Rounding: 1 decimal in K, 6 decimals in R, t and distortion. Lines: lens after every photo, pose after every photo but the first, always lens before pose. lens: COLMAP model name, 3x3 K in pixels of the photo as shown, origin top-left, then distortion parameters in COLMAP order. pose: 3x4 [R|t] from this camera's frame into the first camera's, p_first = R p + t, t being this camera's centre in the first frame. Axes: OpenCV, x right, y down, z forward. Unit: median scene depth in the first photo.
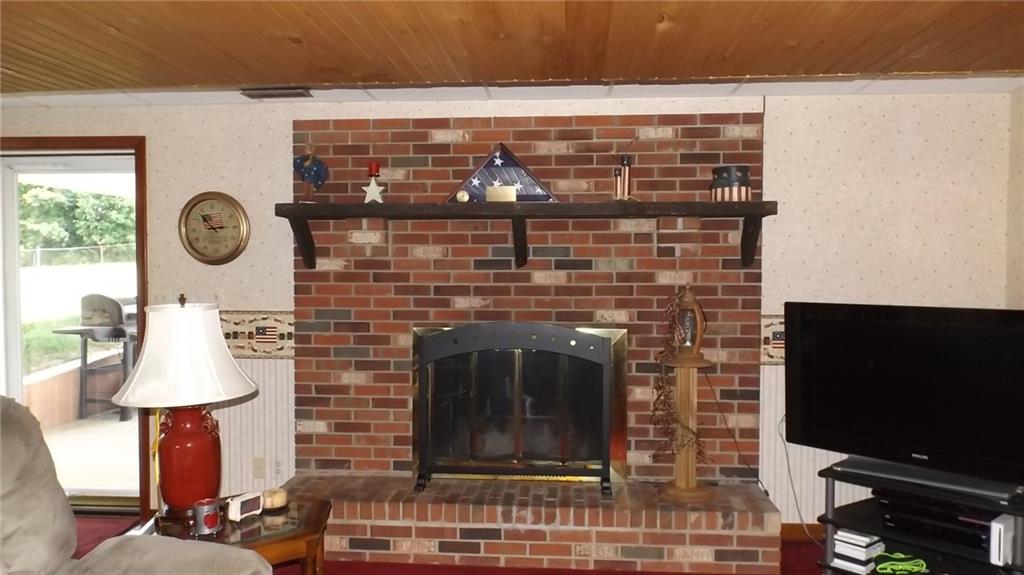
lens RADIAL K [[732.8, 0, 512.8], [0, 732.8, 292.1], [0, 0, 1]] dist [0.000625, -0.022579]
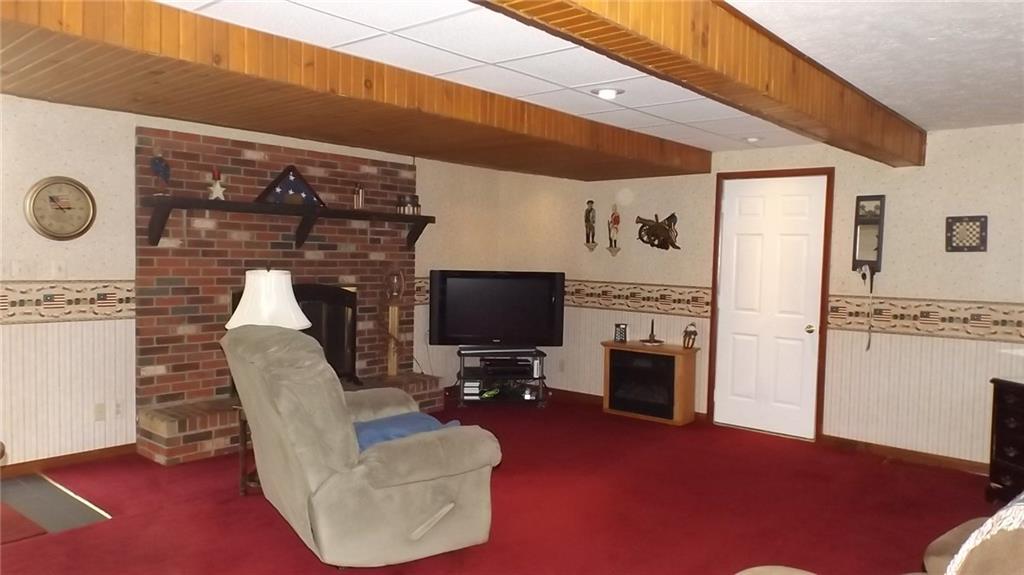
lens RADIAL K [[732.8, 0, 520.0], [0, 732.8, 296.4], [0, 0, 1]] dist [0.000625, -0.022579]
pose [[0.582511, -0.033329, 0.812139, -0.967137], [0.005469, 0.999297, 0.037087, 0.012288], [-0.812804, -0.017162, 0.582284, -0.260849]]
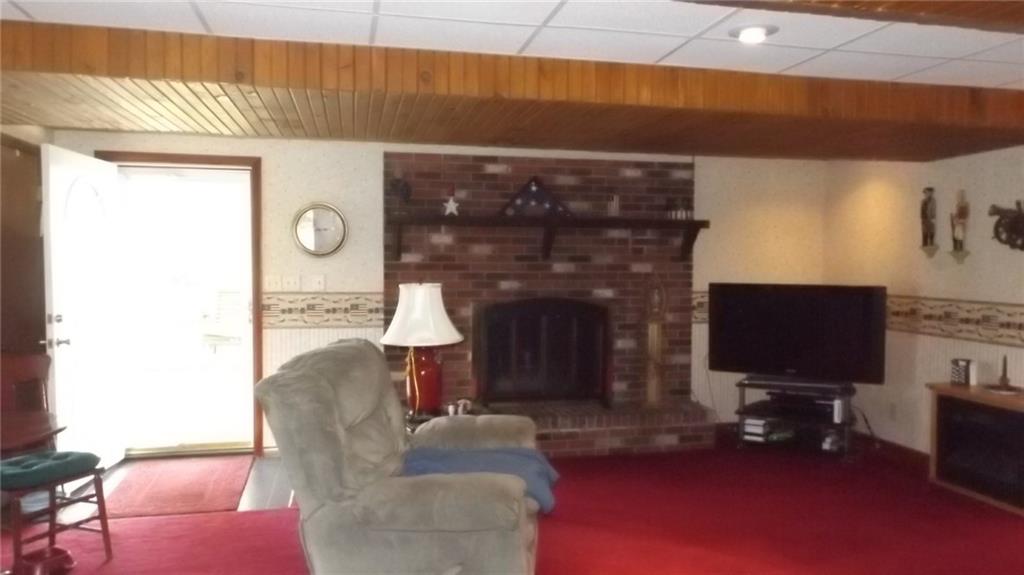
lens RADIAL K [[732.8, 0, 509.9], [0, 732.8, 289.3], [0, 0, 1]] dist [0.000625, -0.022579]
pose [[0.954588, -0.007310, 0.297841, -0.498575], [0.005739, 0.999965, 0.006148, 0.014660], [-0.297875, -0.004160, 0.954596, -0.383061]]
